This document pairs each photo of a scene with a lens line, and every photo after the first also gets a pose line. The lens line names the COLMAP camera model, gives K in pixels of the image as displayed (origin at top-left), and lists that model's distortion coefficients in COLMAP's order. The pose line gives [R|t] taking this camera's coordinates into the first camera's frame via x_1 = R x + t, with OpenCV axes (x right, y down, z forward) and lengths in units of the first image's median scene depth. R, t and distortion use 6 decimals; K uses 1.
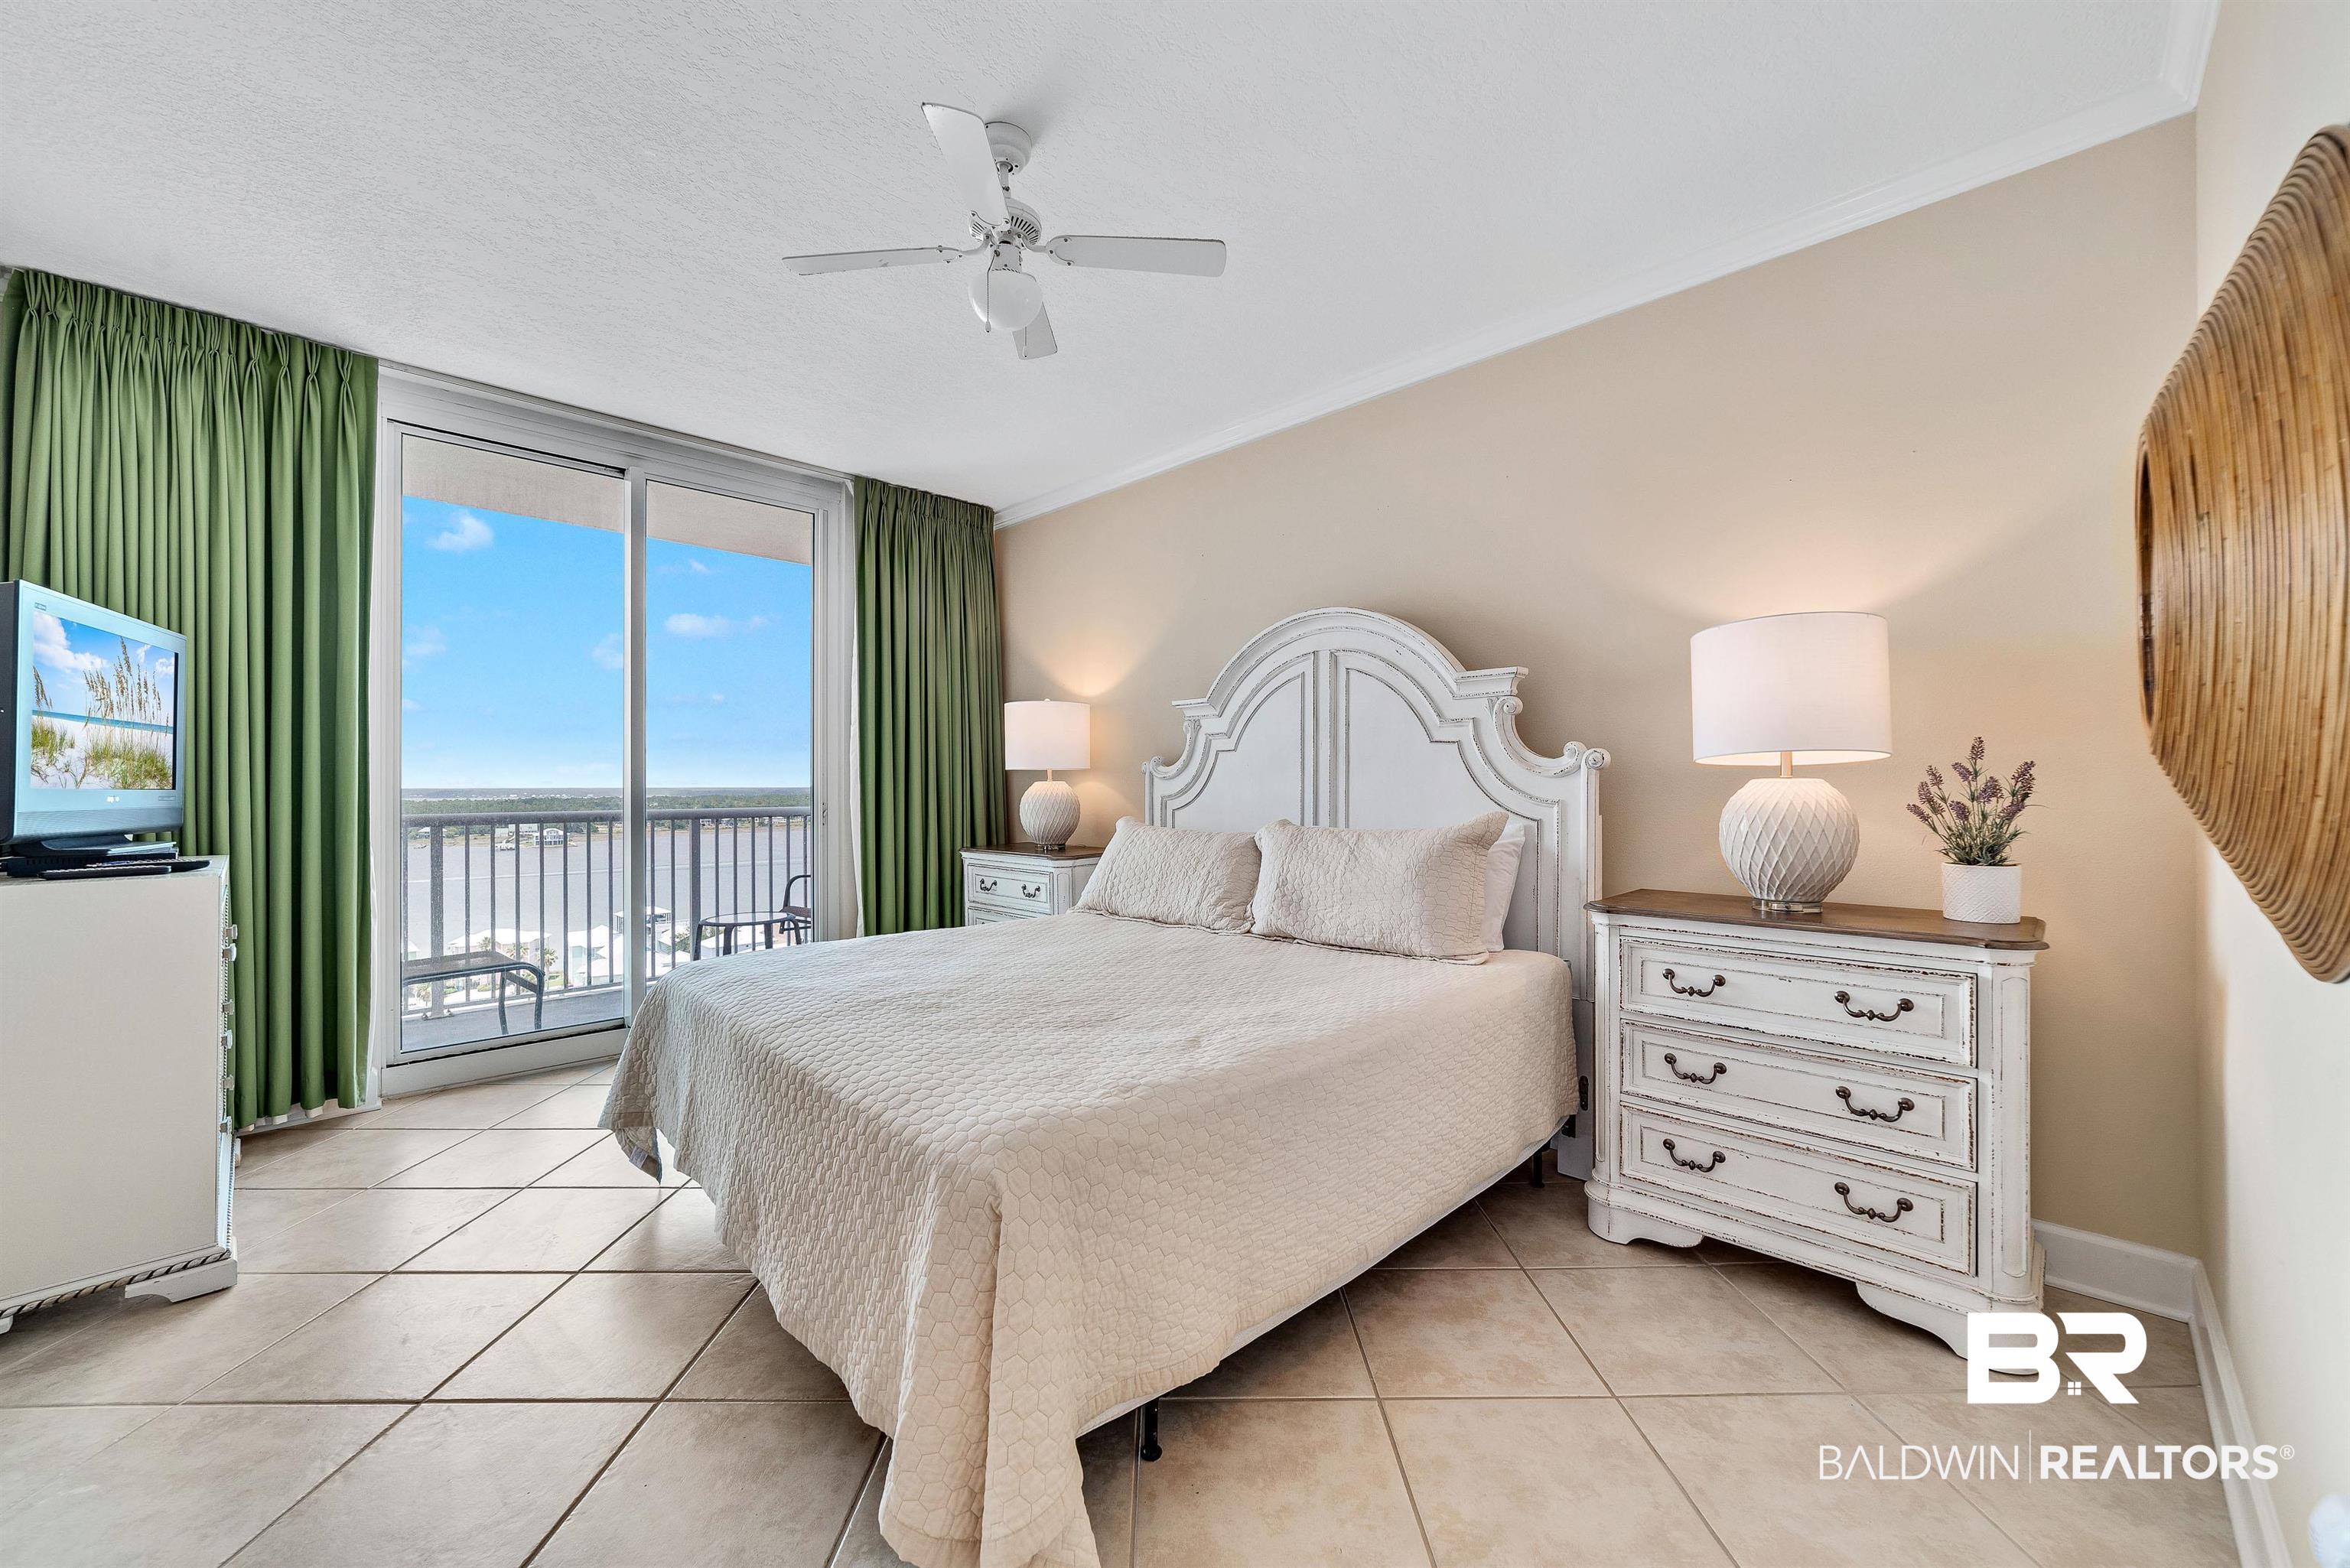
lens RADIAL K [[913.4, 0, 1177.1], [0, 913.4, 783.5], [0, 0, 1]] dist [-0.010947, 0.004195]
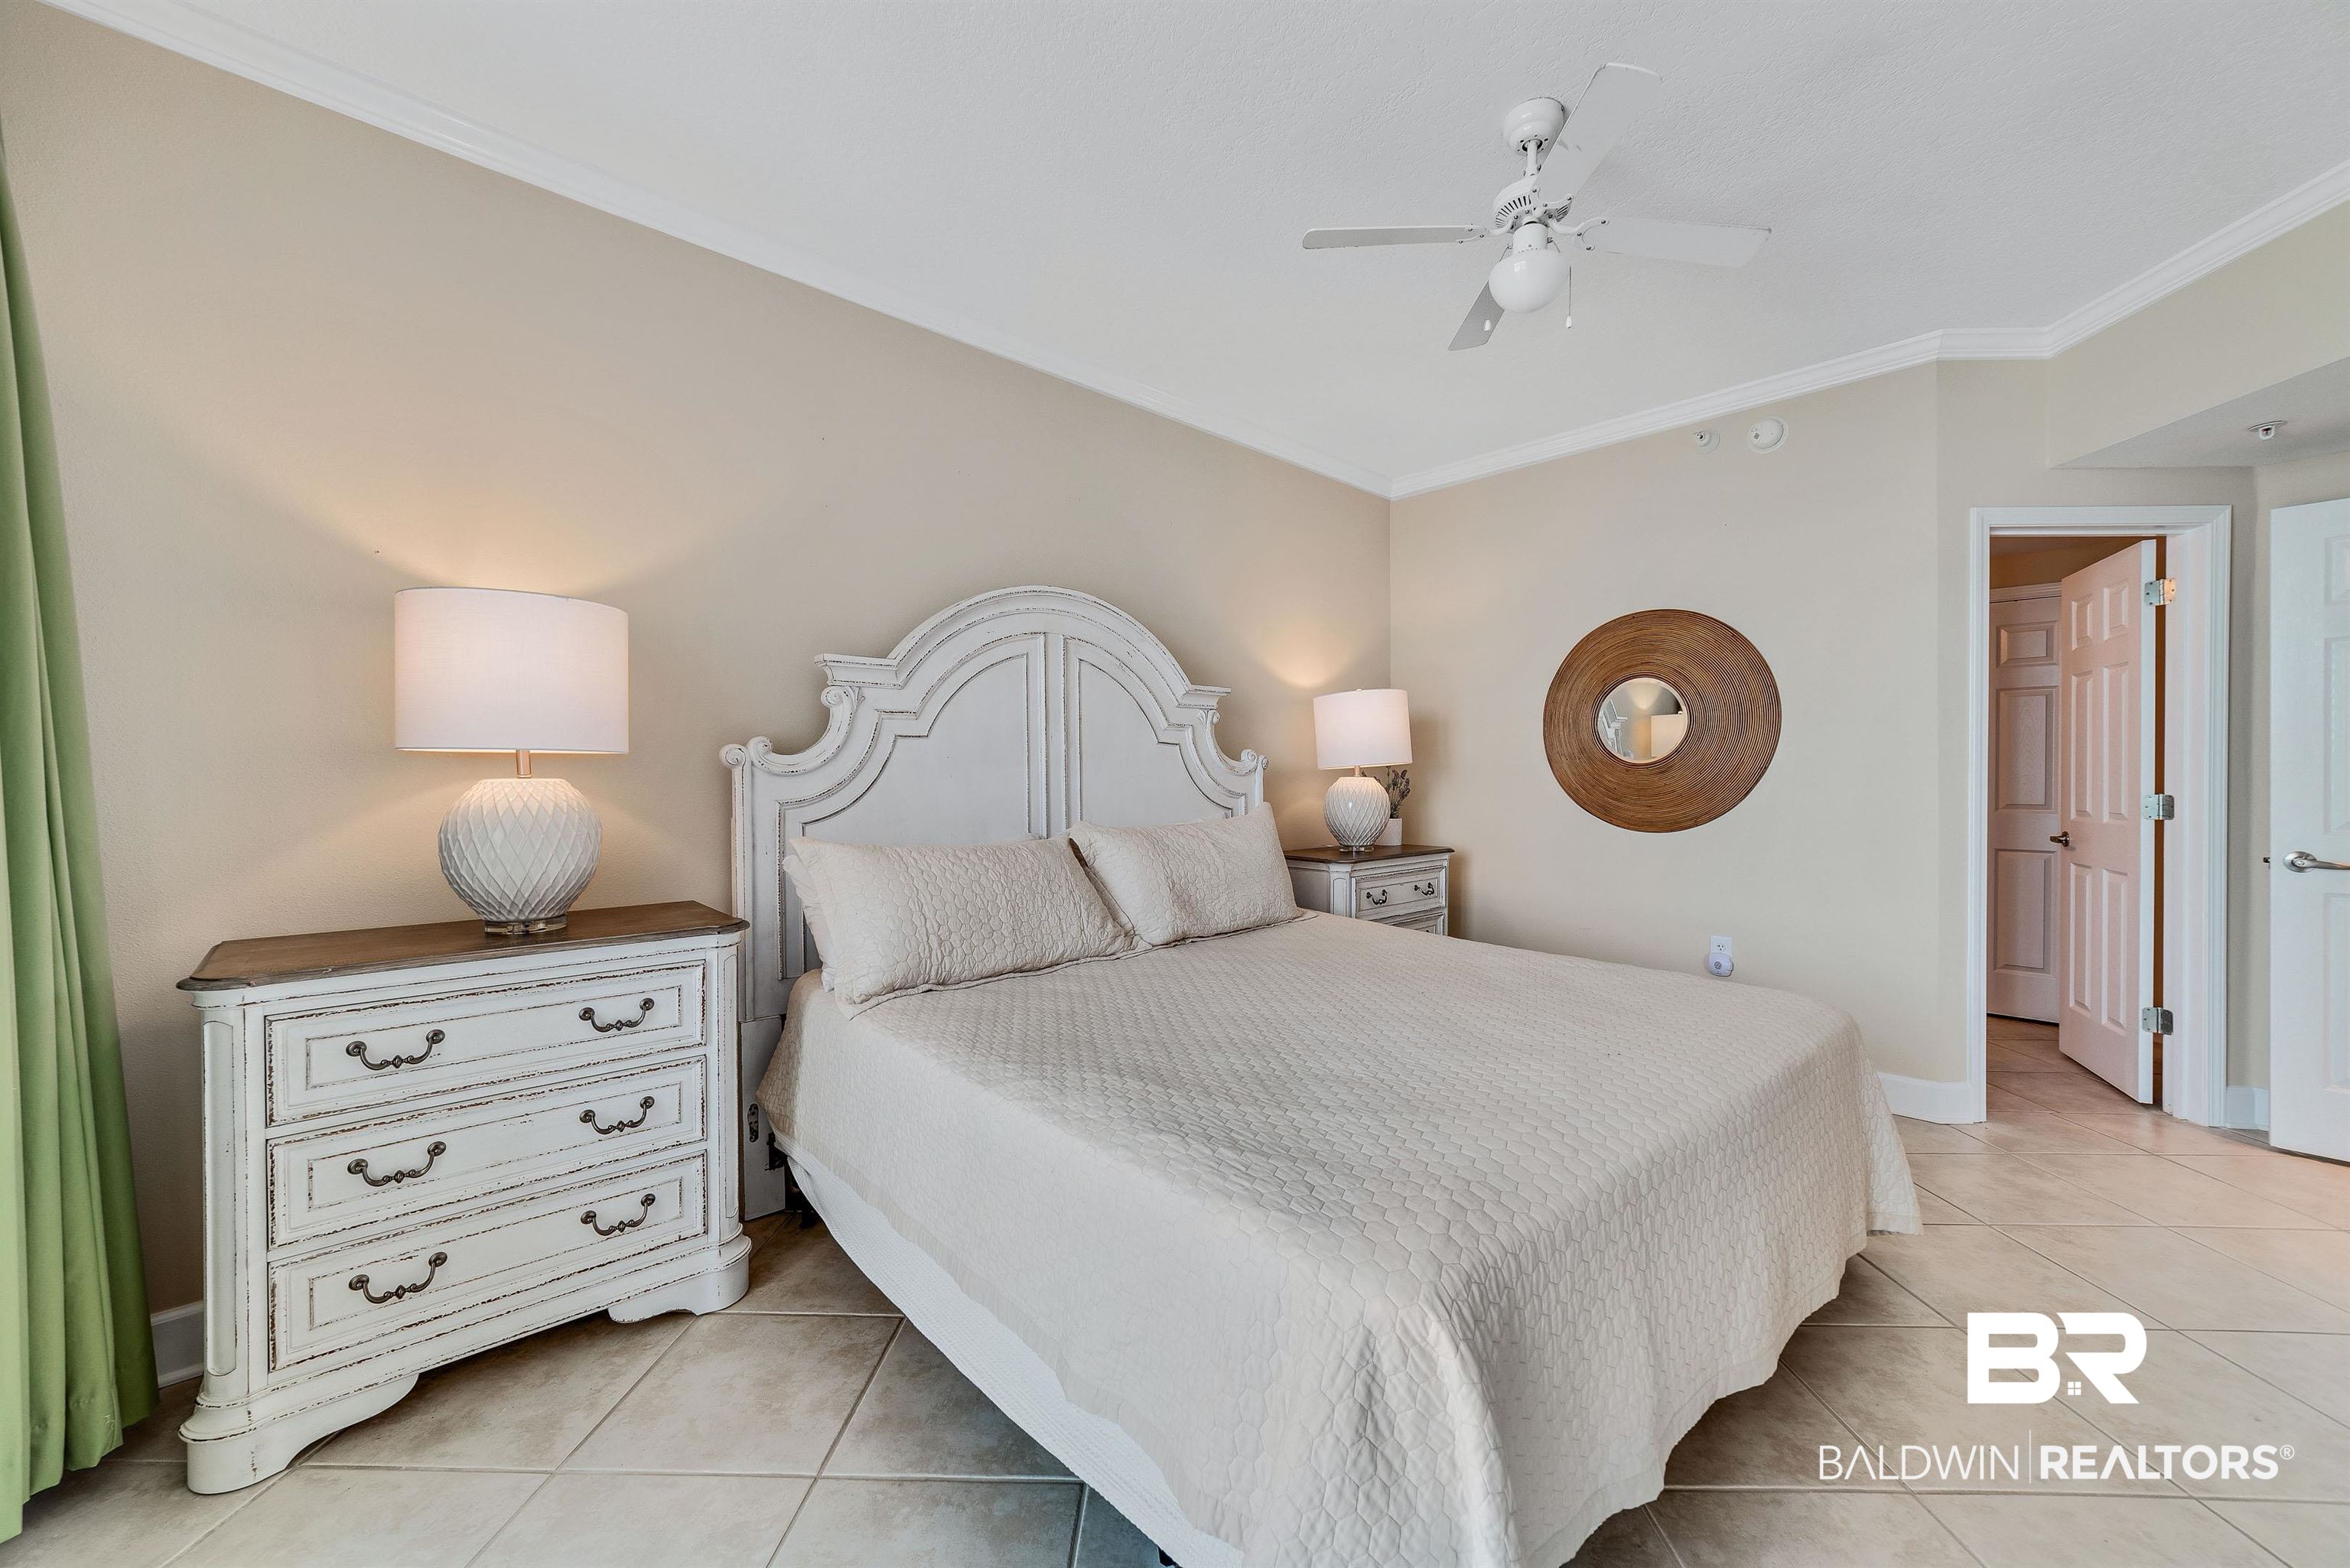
lens RADIAL K [[1107.3, 0, 1176.7], [0, 1107.3, 787.3], [0, 0, 1]] dist [0.002568, 0.000170]
pose [[-0.065368, -0.001397, 0.997860, -0.488014], [0.007036, 0.999974, 0.001861, 0.002173], [-0.997836, 0.007143, -0.065357, 0.499635]]
